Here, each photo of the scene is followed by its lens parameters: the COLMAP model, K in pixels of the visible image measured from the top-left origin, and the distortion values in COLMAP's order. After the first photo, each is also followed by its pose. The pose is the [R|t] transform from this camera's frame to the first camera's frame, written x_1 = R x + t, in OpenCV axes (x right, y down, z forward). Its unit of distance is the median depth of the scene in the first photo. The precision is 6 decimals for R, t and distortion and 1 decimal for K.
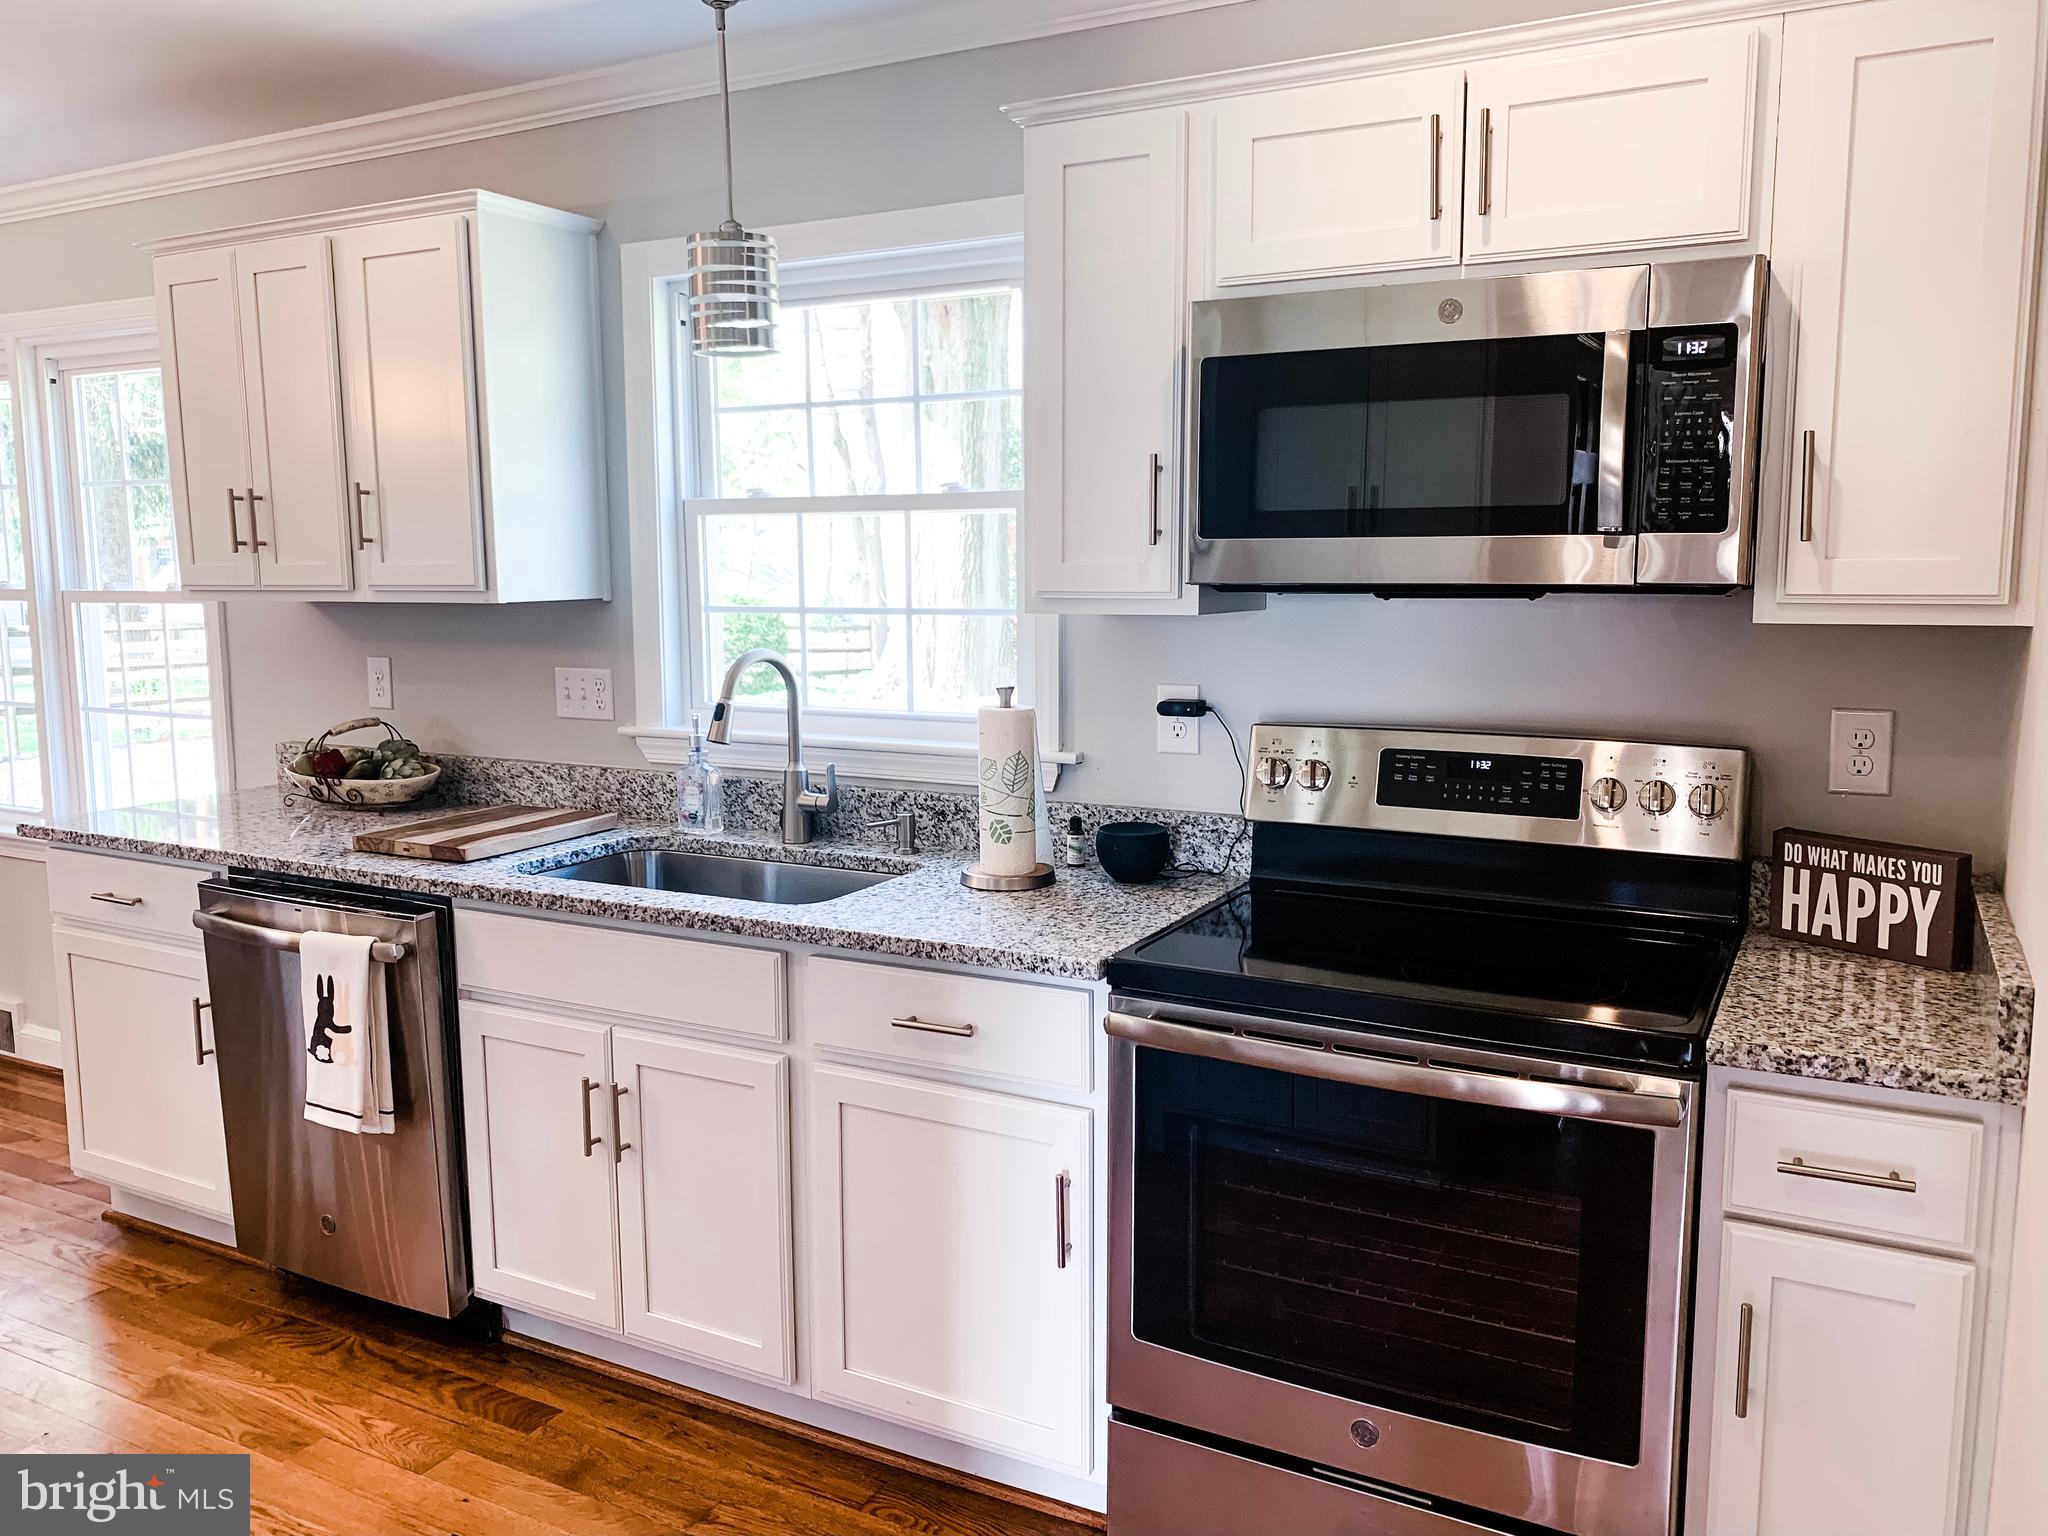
lens RADIAL K [[1559.2, 0, 1015.0], [0, 1559.2, 761.0], [0, 0, 1]] dist [0.008473, -0.000844]
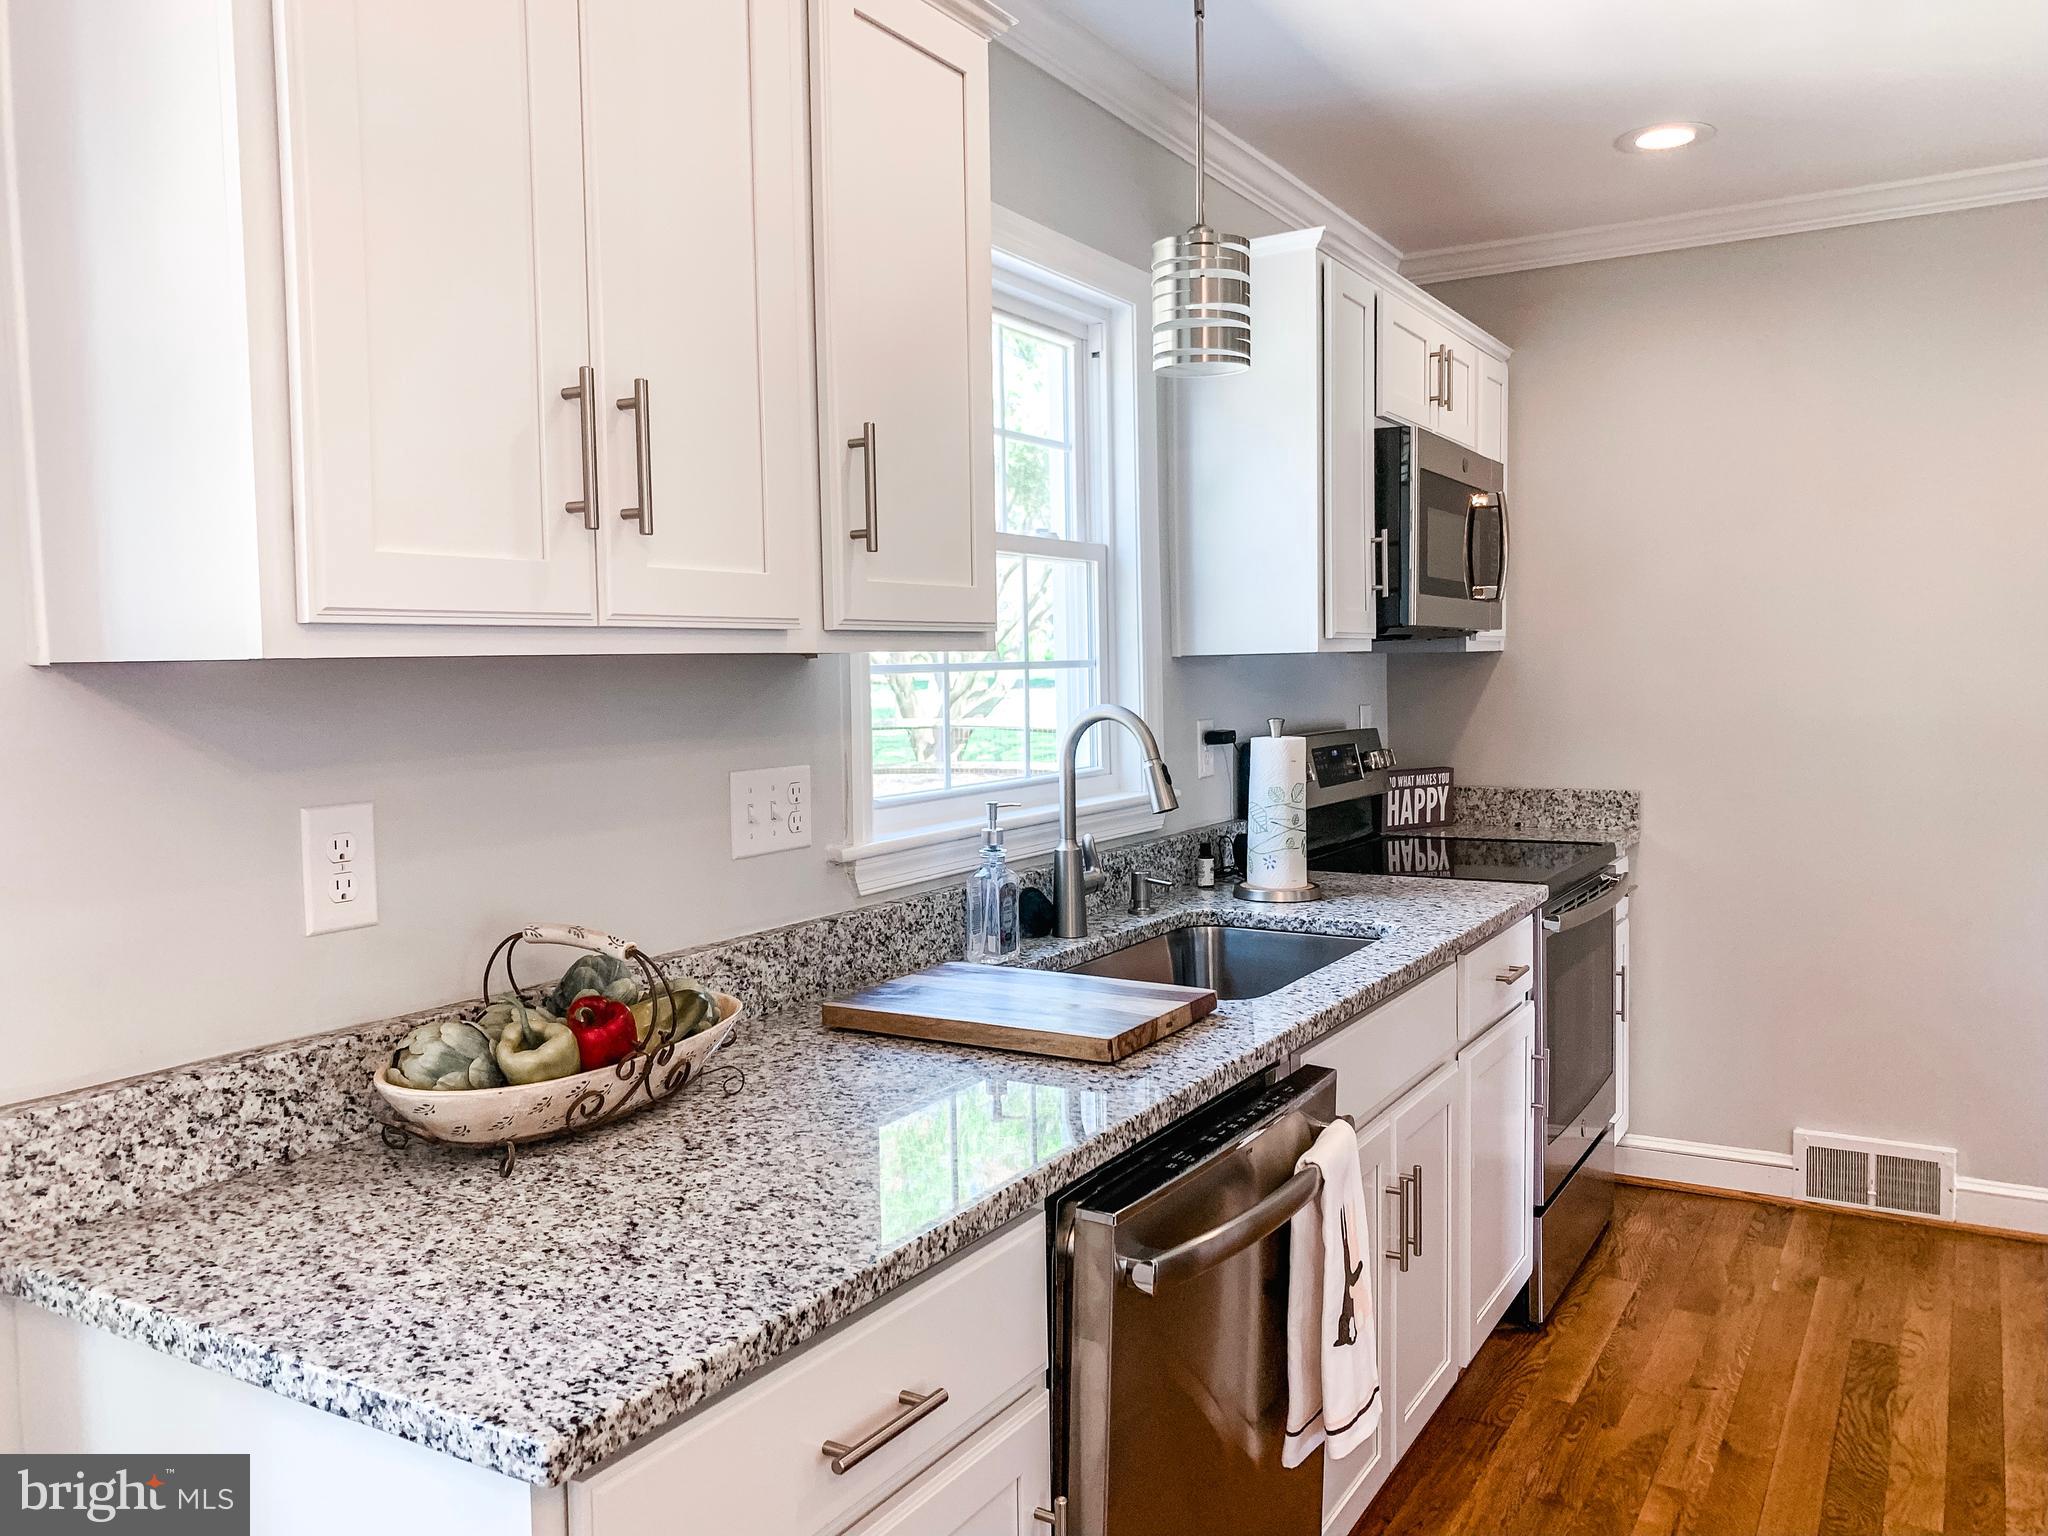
lens RADIAL K [[1559.2, 0, 1015.0], [0, 1559.2, 761.0], [0, 0, 1]] dist [0.008473, -0.000844]
pose [[0.059709, -0.058627, 0.996493, -1.013432], [0.146791, 0.987937, 0.049328, -0.090737], [-0.987364, 0.143331, 0.067595, 0.996258]]
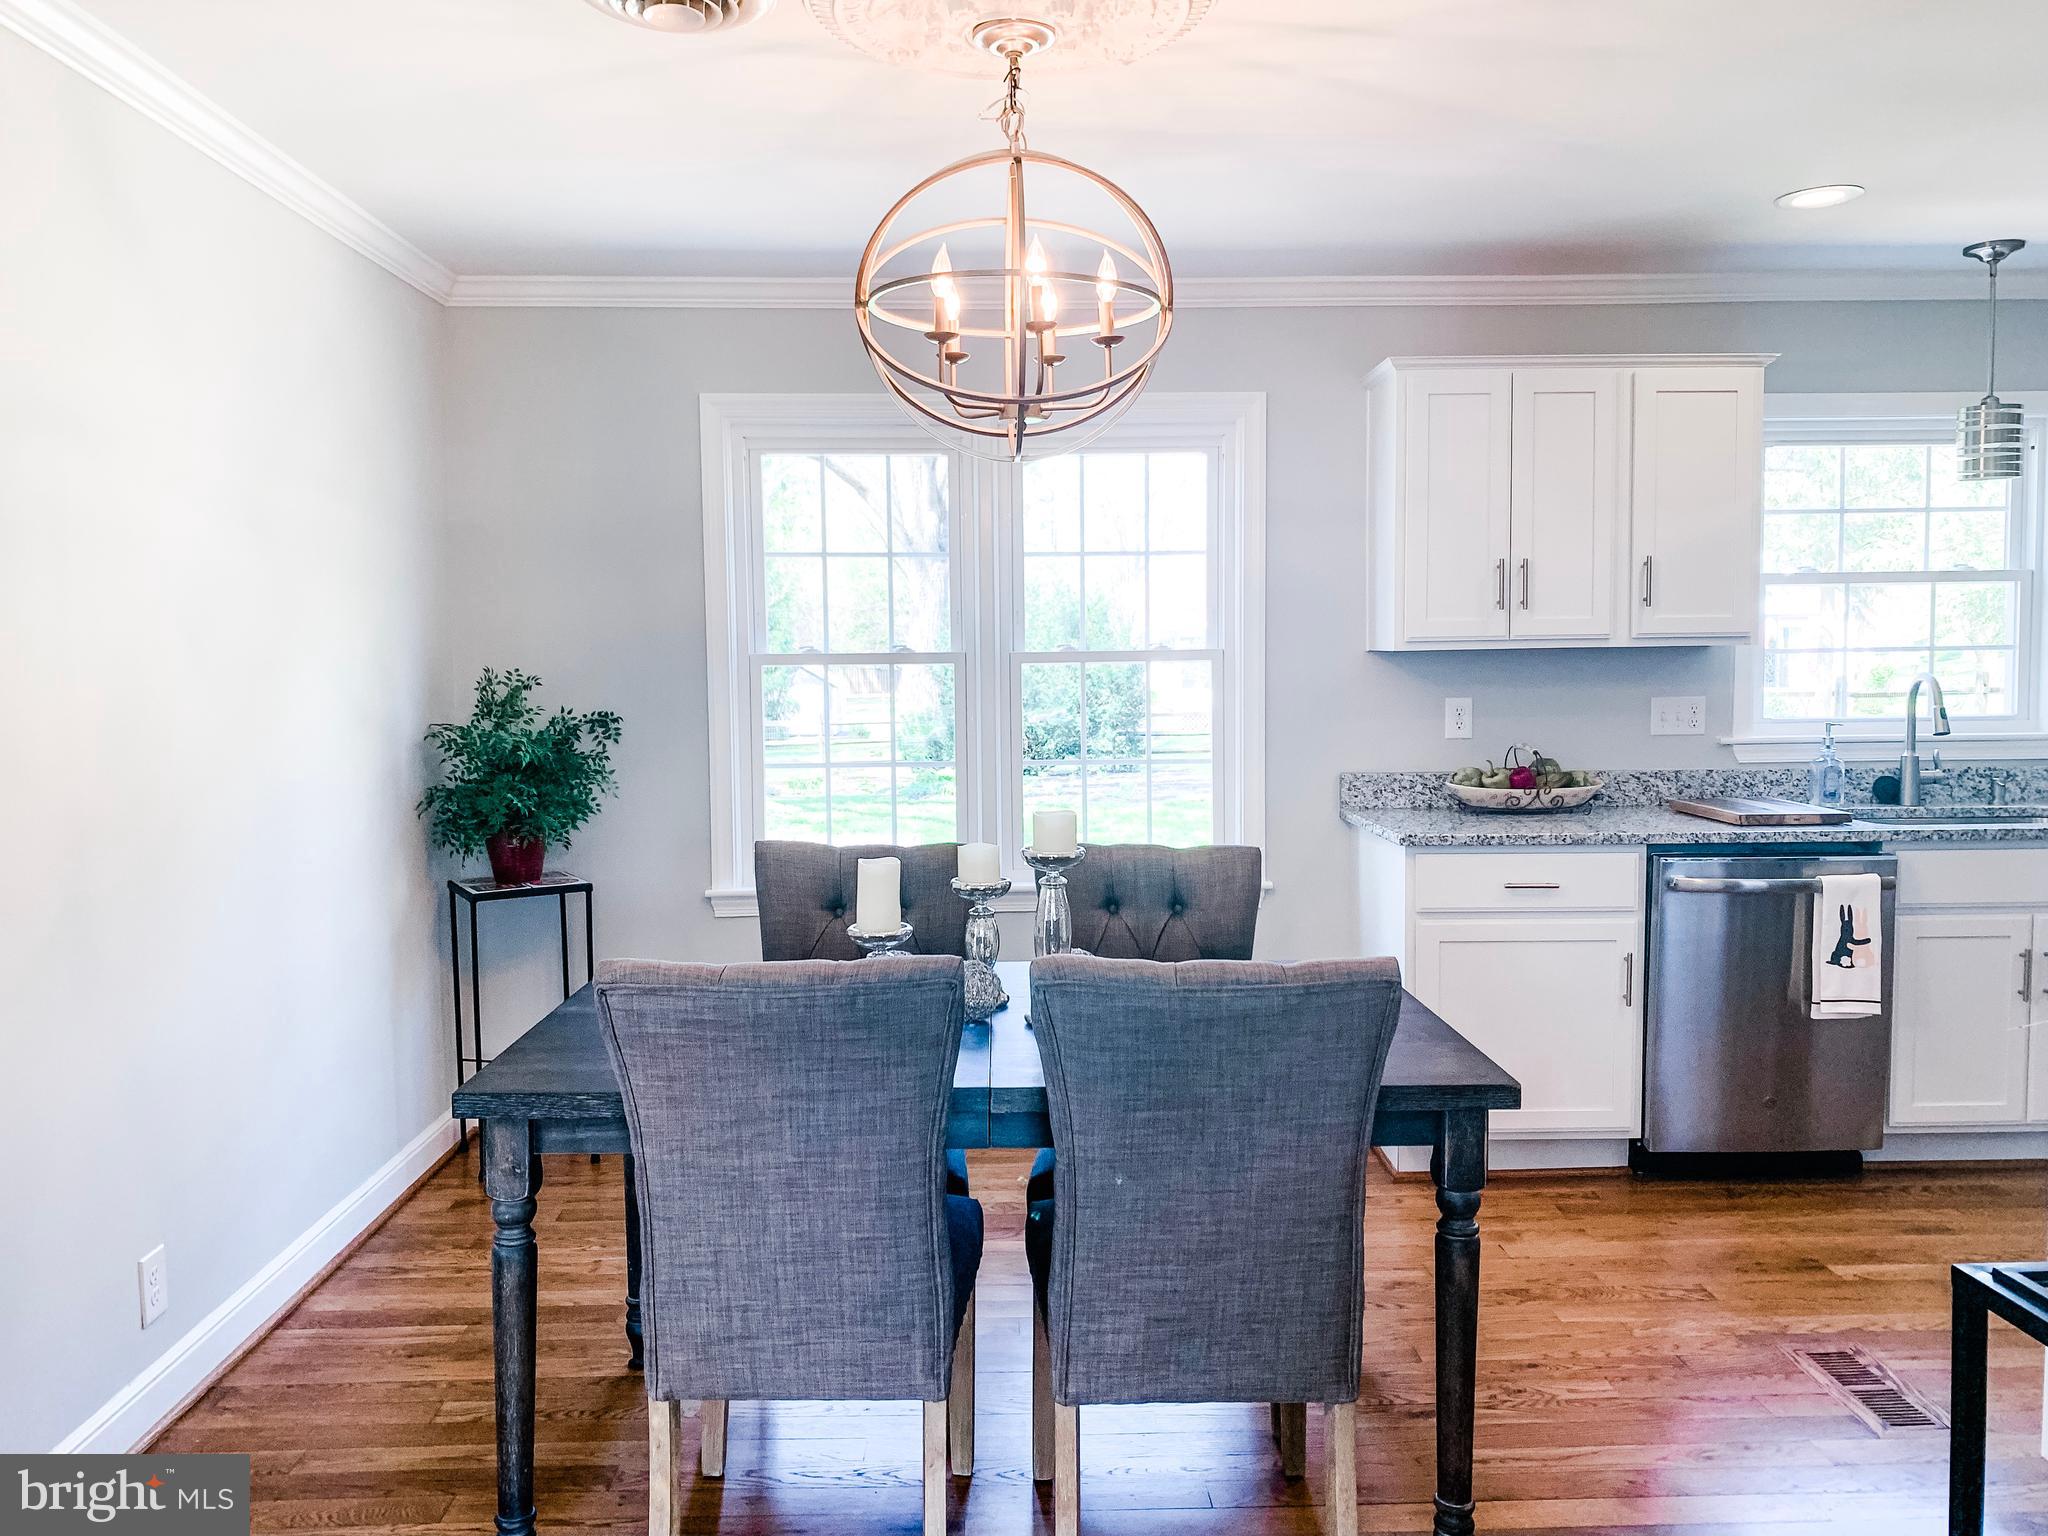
lens RADIAL K [[1559.2, 0, 1015.0], [0, 1559.2, 761.0], [0, 0, 1]] dist [0.008473, -0.000844]
pose [[0.869562, -0.038232, 0.492342, -1.658116], [0.071162, 0.996294, -0.048321, 0.022609], [-0.488669, 0.077054, 0.869060, 0.132302]]
